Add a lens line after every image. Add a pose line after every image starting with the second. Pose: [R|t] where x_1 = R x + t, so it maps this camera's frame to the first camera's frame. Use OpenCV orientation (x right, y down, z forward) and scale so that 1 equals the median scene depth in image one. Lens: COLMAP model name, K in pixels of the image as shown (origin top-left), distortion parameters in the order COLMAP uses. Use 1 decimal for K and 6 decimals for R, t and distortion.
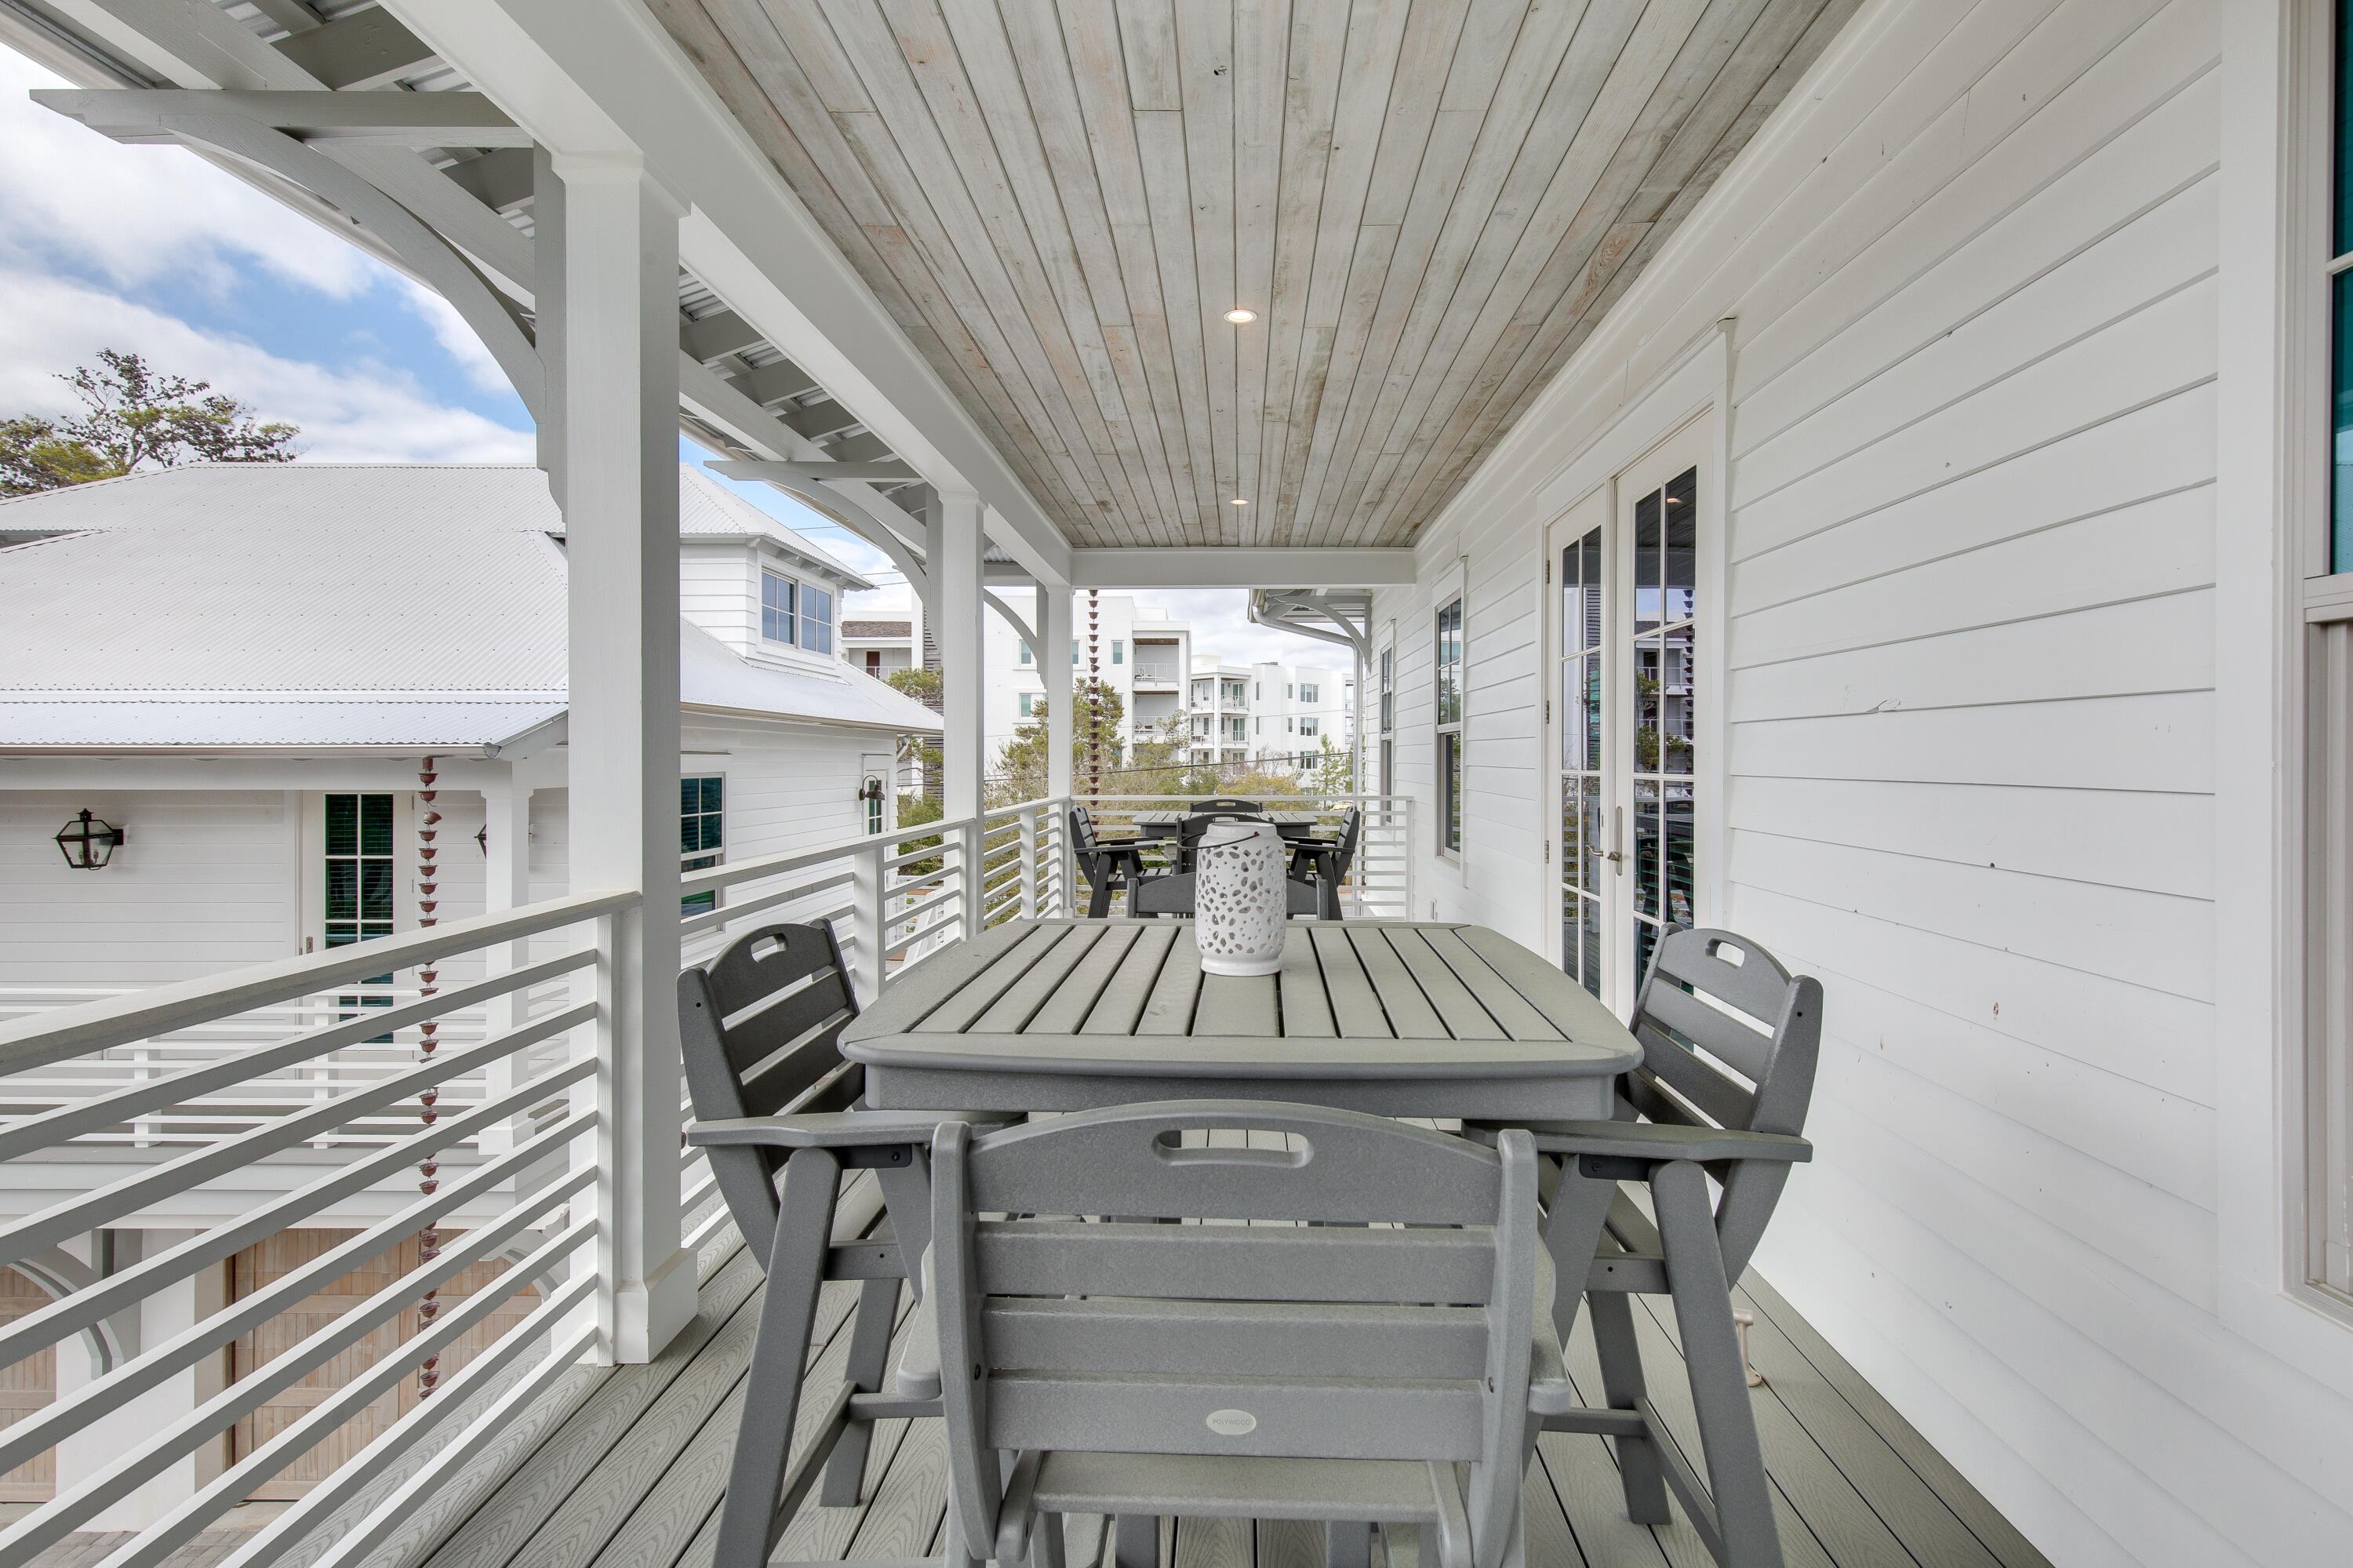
lens RADIAL K [[1396.4, 0, 1184.3], [0, 1396.4, 771.4], [0, 0, 1]] dist [-0.000997, 0.000043]
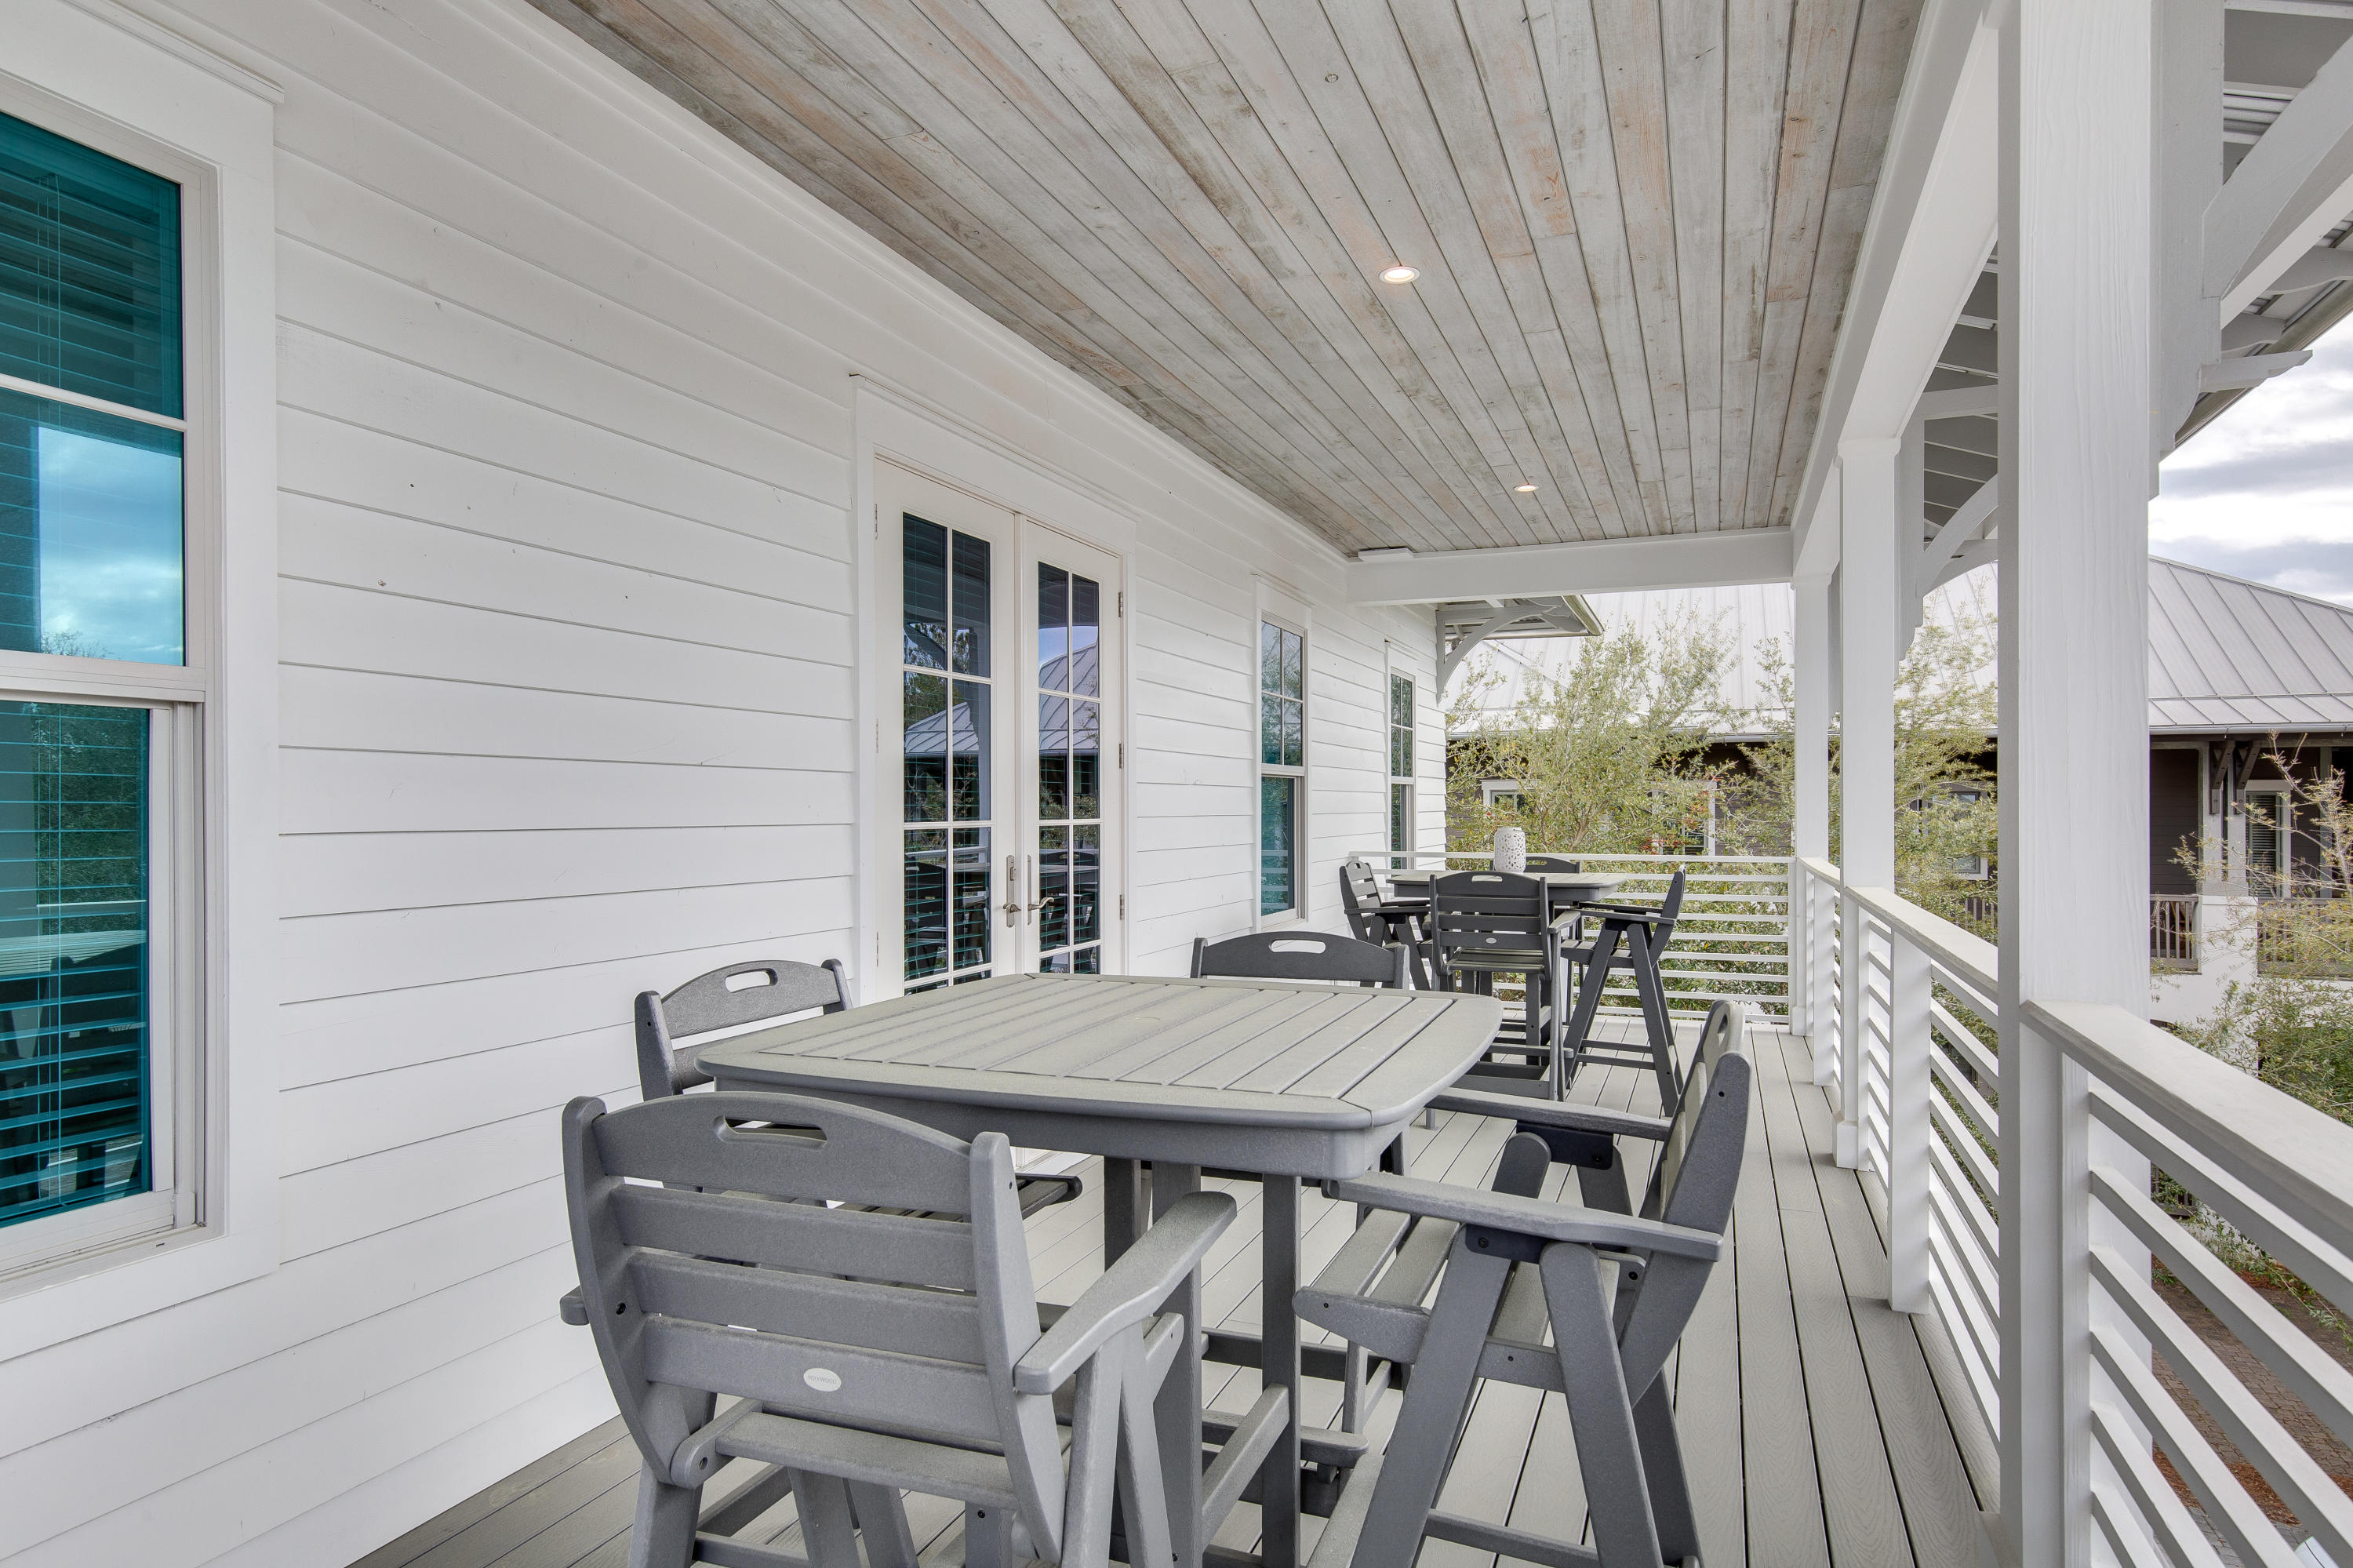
lens RADIAL K [[1396.4, 0, 1186.4], [0, 1396.4, 792.4], [0, 0, 1]] dist [-0.000997, 0.000043]
pose [[-0.954174, 0.003118, 0.299237, -0.089241], [0.003008, 0.999995, -0.000828, -0.017318], [-0.299238, 0.000110, -0.954179, 1.893386]]
